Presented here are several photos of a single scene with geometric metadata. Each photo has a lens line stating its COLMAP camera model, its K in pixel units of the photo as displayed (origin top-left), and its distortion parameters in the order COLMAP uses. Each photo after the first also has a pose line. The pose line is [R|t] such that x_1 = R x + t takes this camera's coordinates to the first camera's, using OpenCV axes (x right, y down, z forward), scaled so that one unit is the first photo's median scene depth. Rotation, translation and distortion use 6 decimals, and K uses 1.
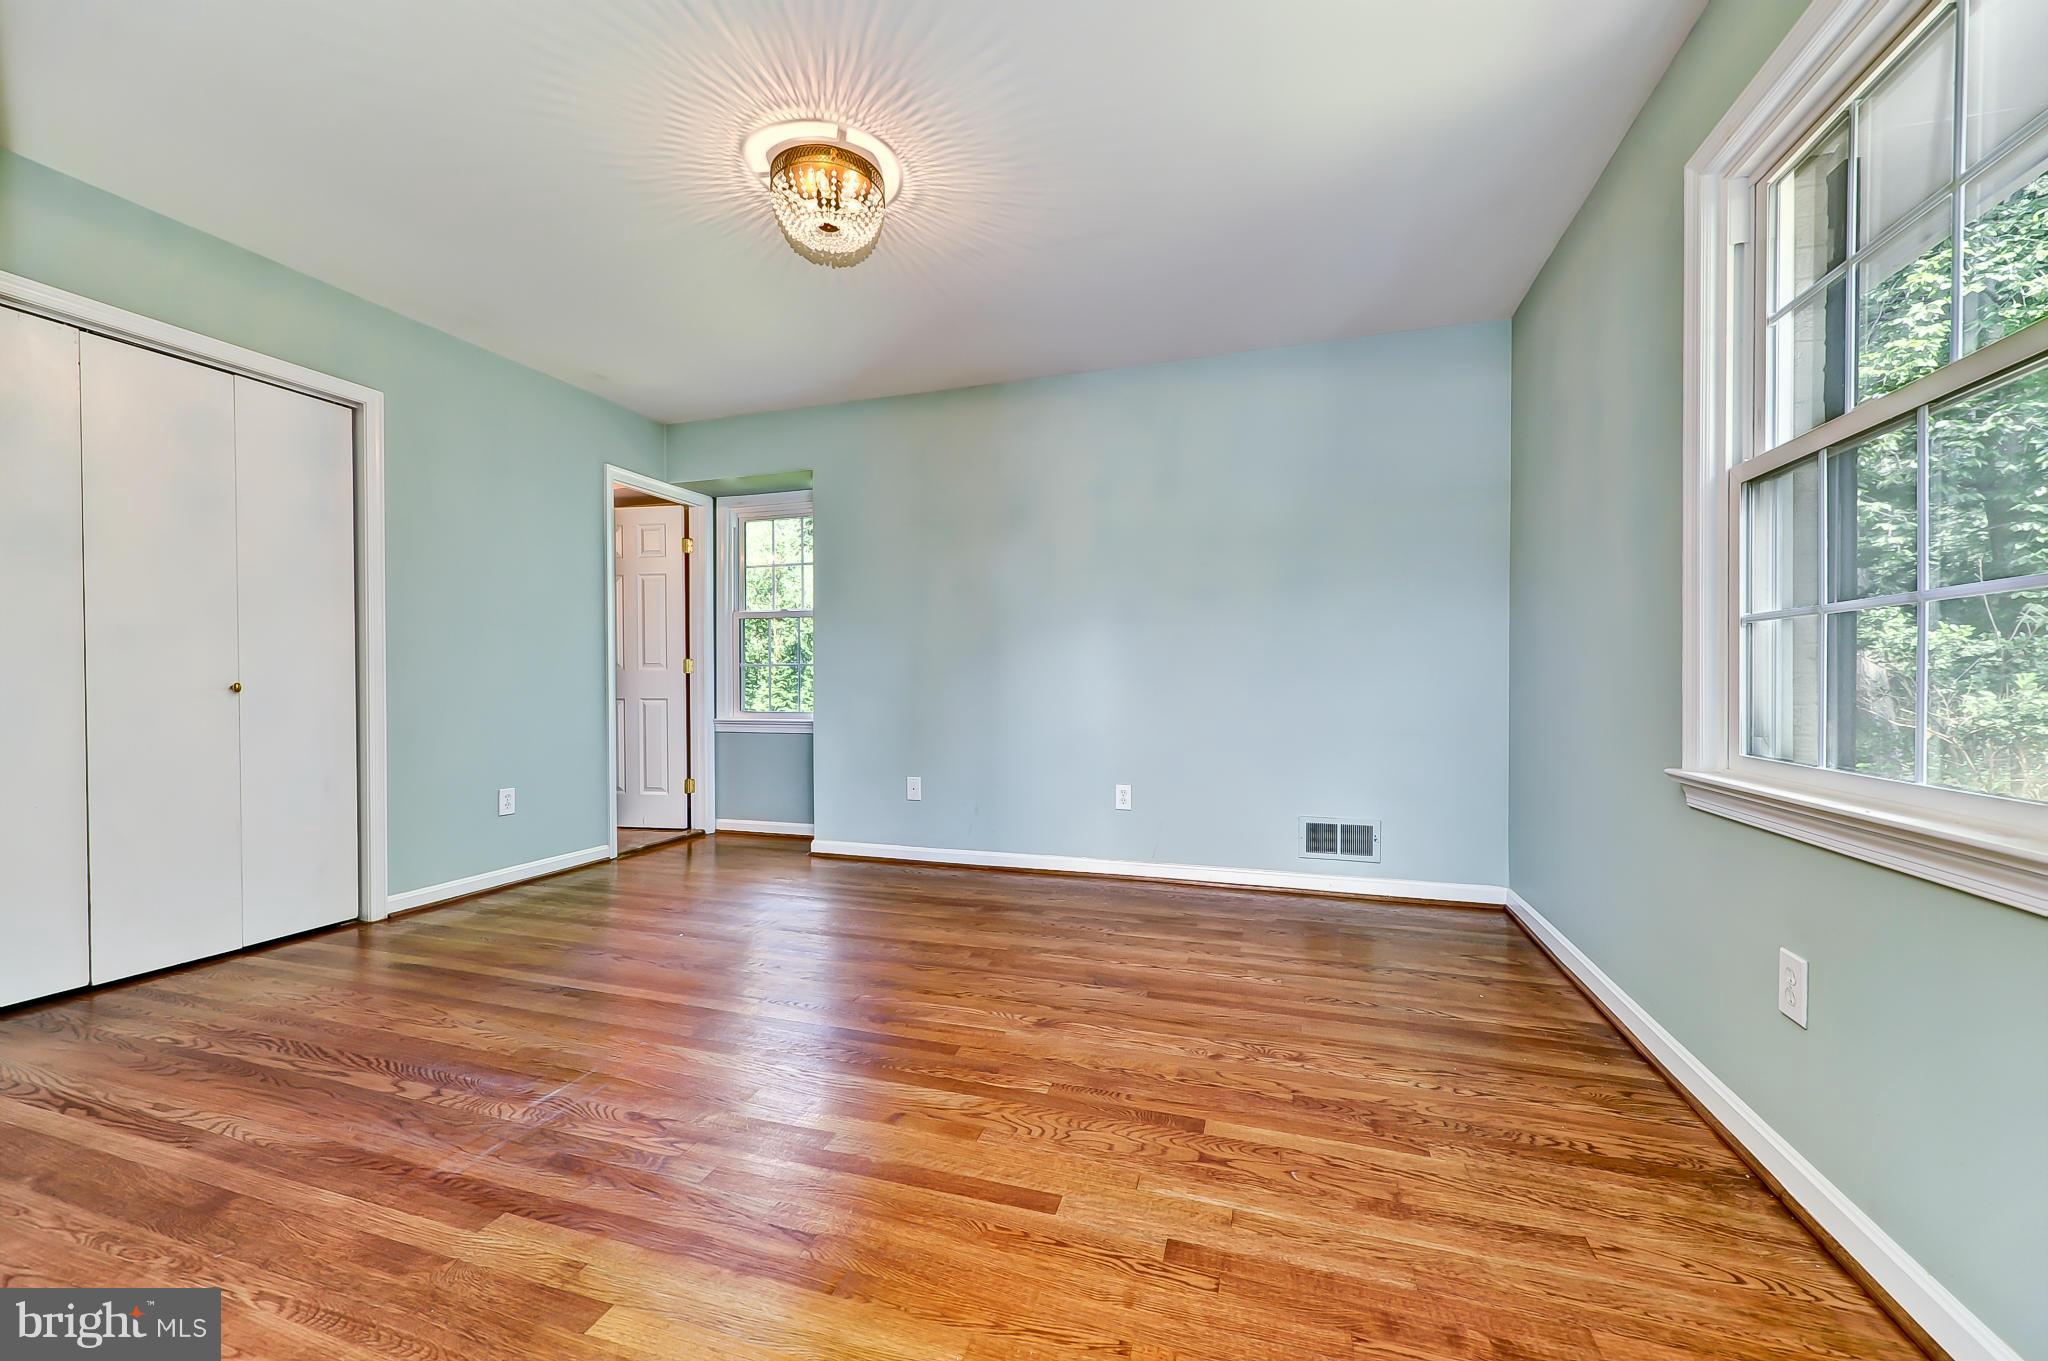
lens RADIAL K [[799.1, 0, 1022.9], [0, 799.1, 692.0], [0, 0, 1]] dist [0.001188, -0.000503]
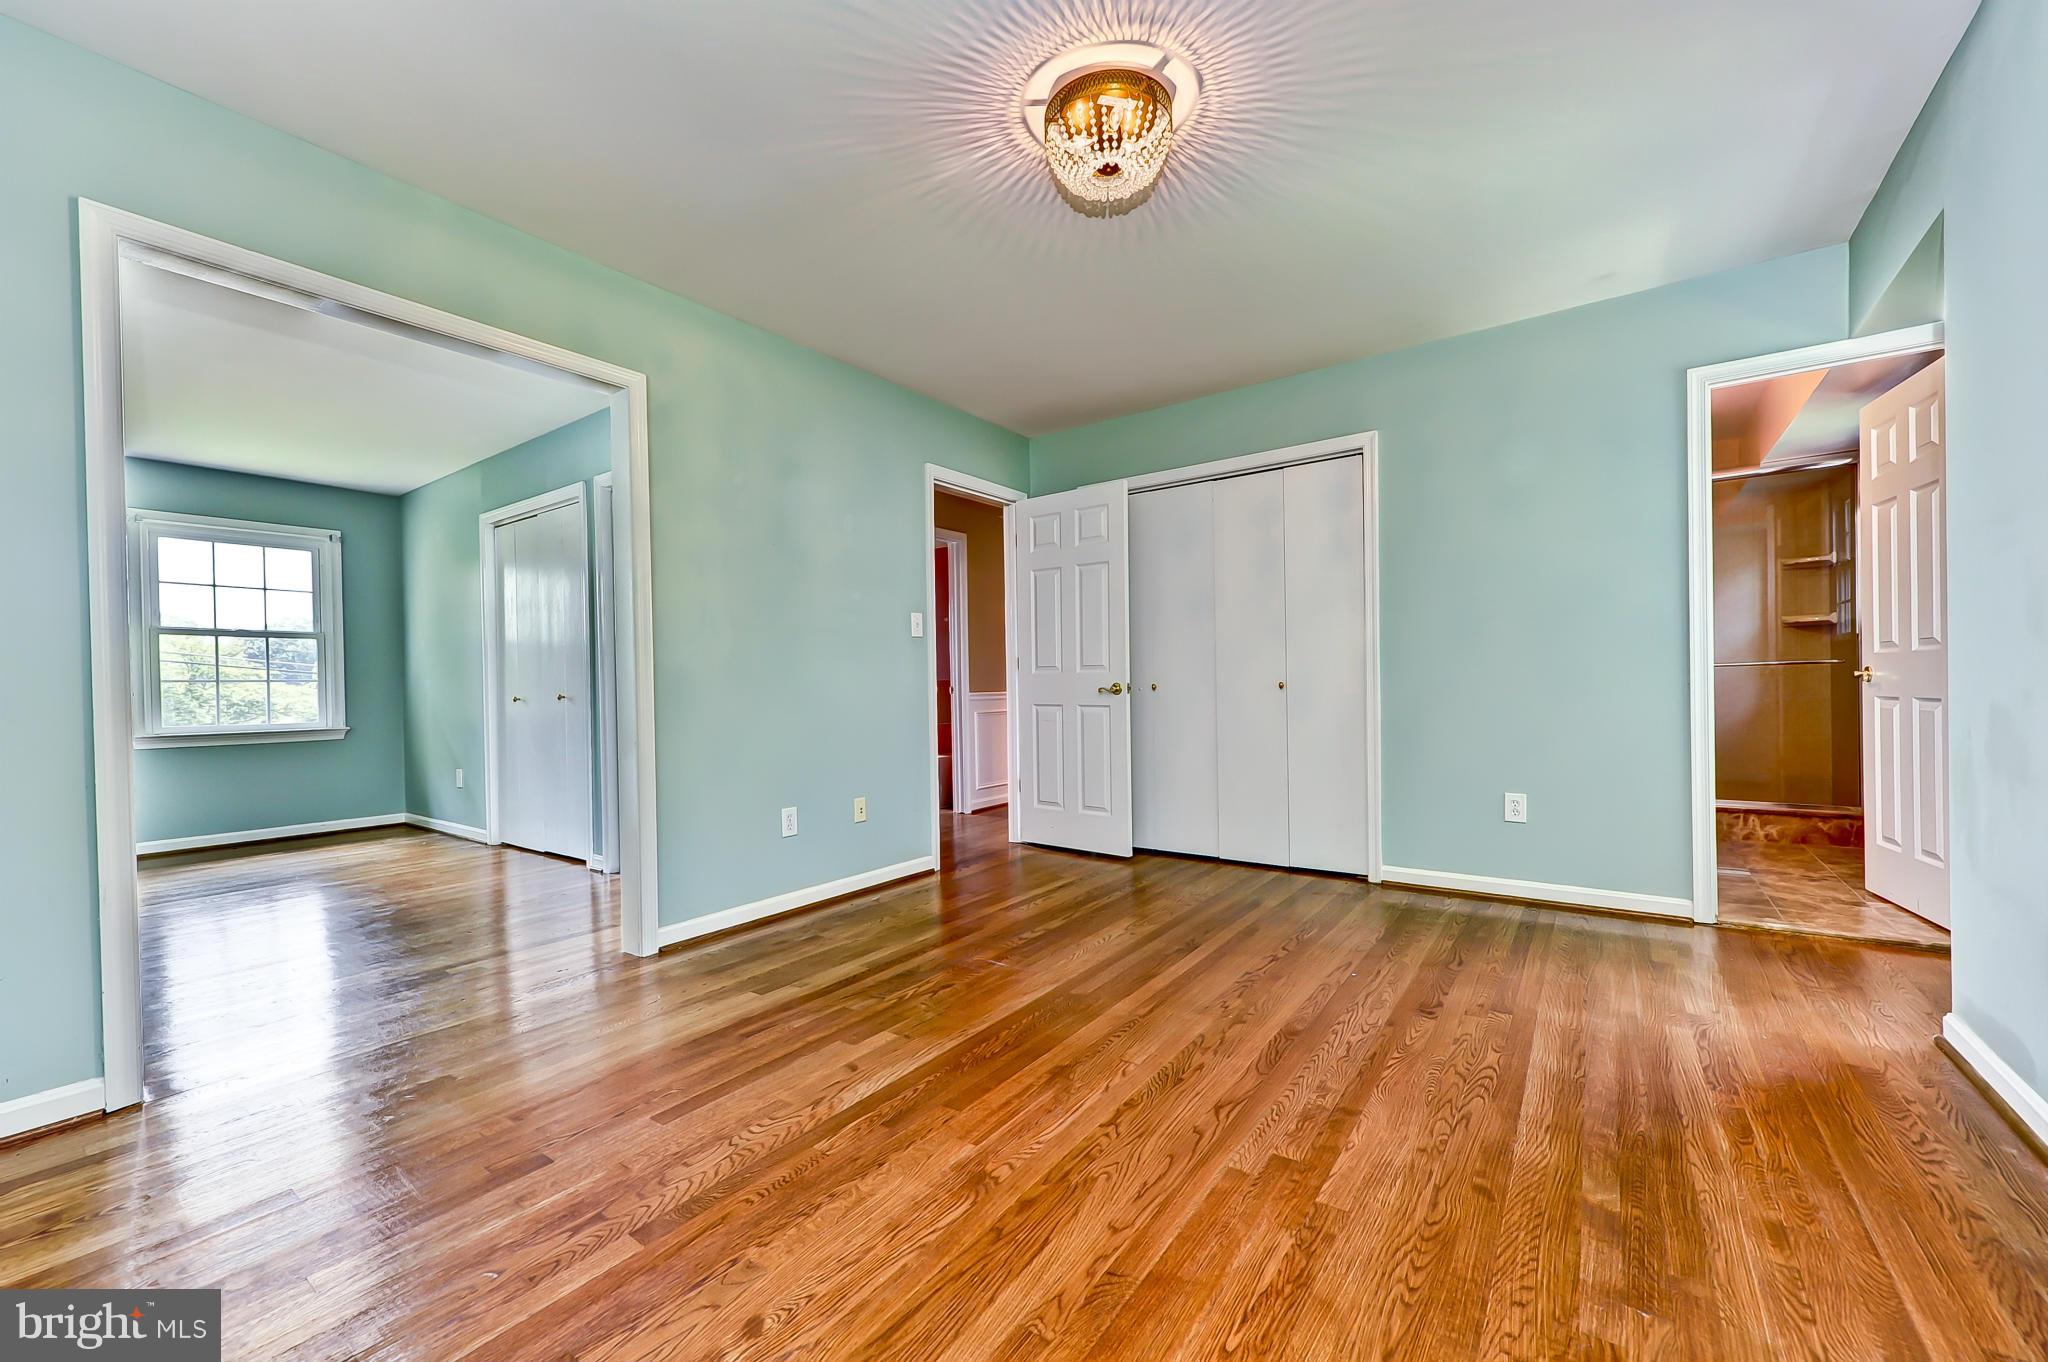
lens RADIAL K [[799.1, 0, 1022.9], [0, 799.1, 692.5], [0, 0, 1]] dist [0.001188, -0.000503]
pose [[-0.311050, 0.015934, -0.950260, 0.549518], [0.006450, 0.999872, 0.014654, -0.016314], [0.950372, -0.001571, -0.311113, 1.027423]]
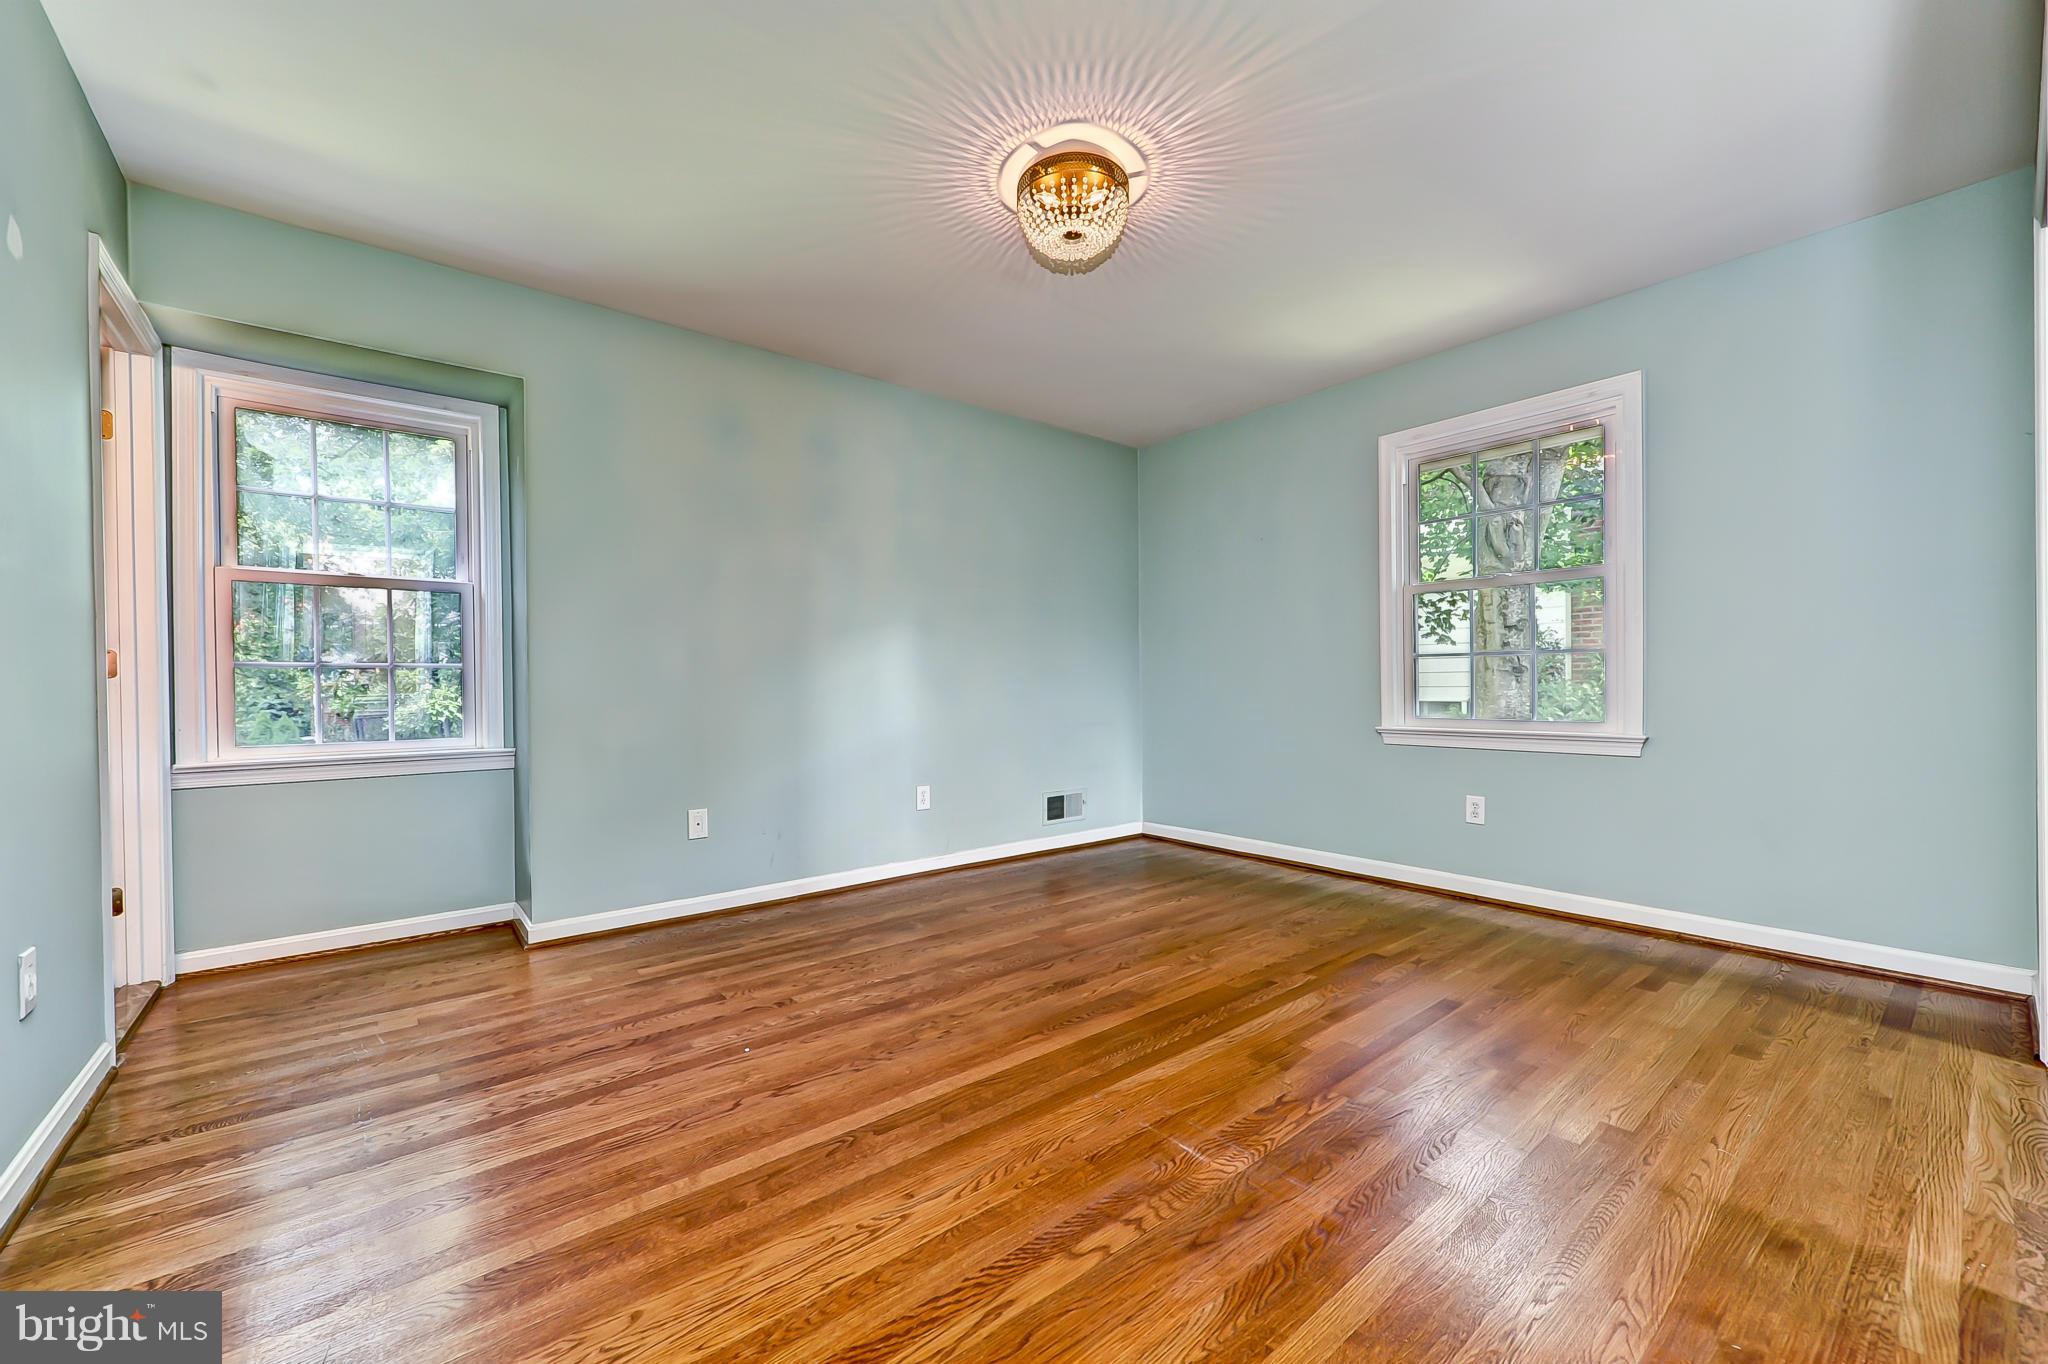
lens RADIAL K [[802.9, 0, 1020.9], [0, 802.9, 685.1], [0, 0, 1]] dist [0.002377, 0.000053]
pose [[0.540882, -0.004253, 0.841088, -0.984829], [0.018690, 0.999801, -0.006964, -0.009473], [-0.840891, 0.019486, 0.540853, 0.450353]]
